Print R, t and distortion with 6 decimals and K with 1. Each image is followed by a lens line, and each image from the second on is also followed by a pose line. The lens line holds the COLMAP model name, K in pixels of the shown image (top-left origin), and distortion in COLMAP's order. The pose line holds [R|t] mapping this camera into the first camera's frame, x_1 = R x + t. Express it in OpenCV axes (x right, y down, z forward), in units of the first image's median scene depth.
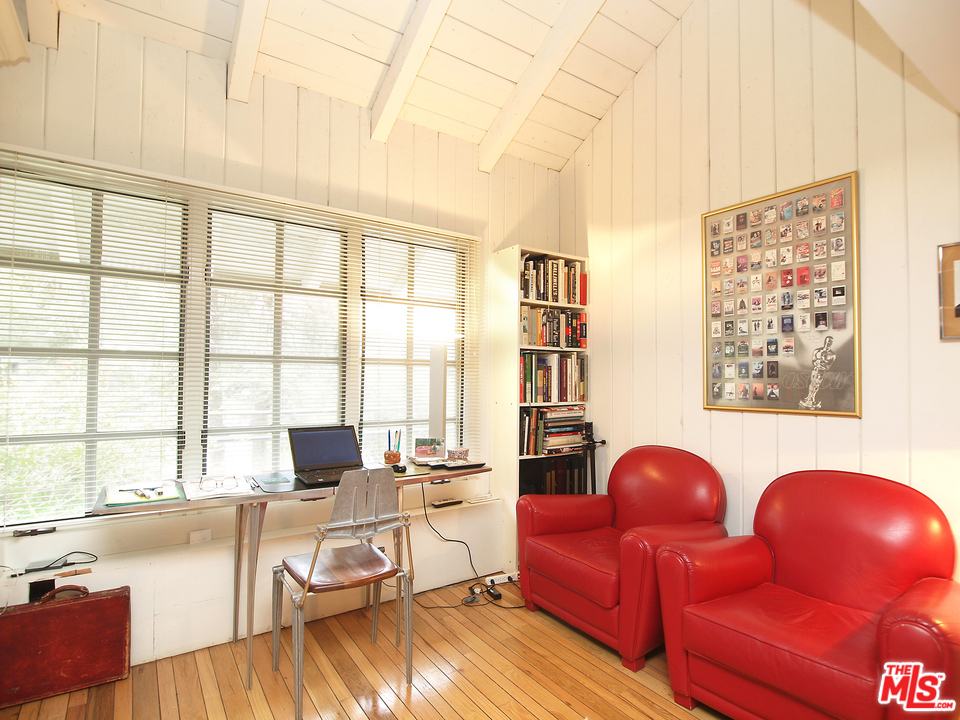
lens RADIAL K [[502.4, 0, 483.0], [0, 502.4, 365.5], [0, 0, 1]] dist [-0.012985, -0.001014]
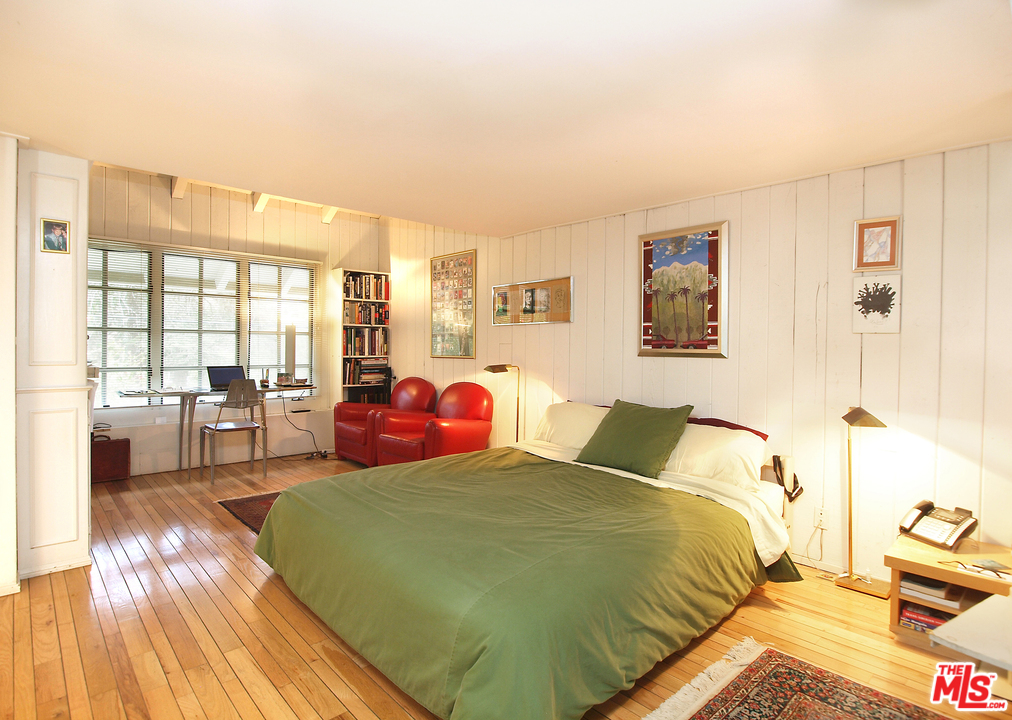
lens RADIAL K [[550.3, 0, 516.1], [0, 550.3, 347.7], [0, 0, 1]] dist [-0.001943, -0.013951]
pose [[0.990205, 0.000615, 0.139617, 0.406007], [-0.004743, 0.999561, 0.029239, -0.014629], [-0.139538, -0.029614, 0.989774, -1.031100]]
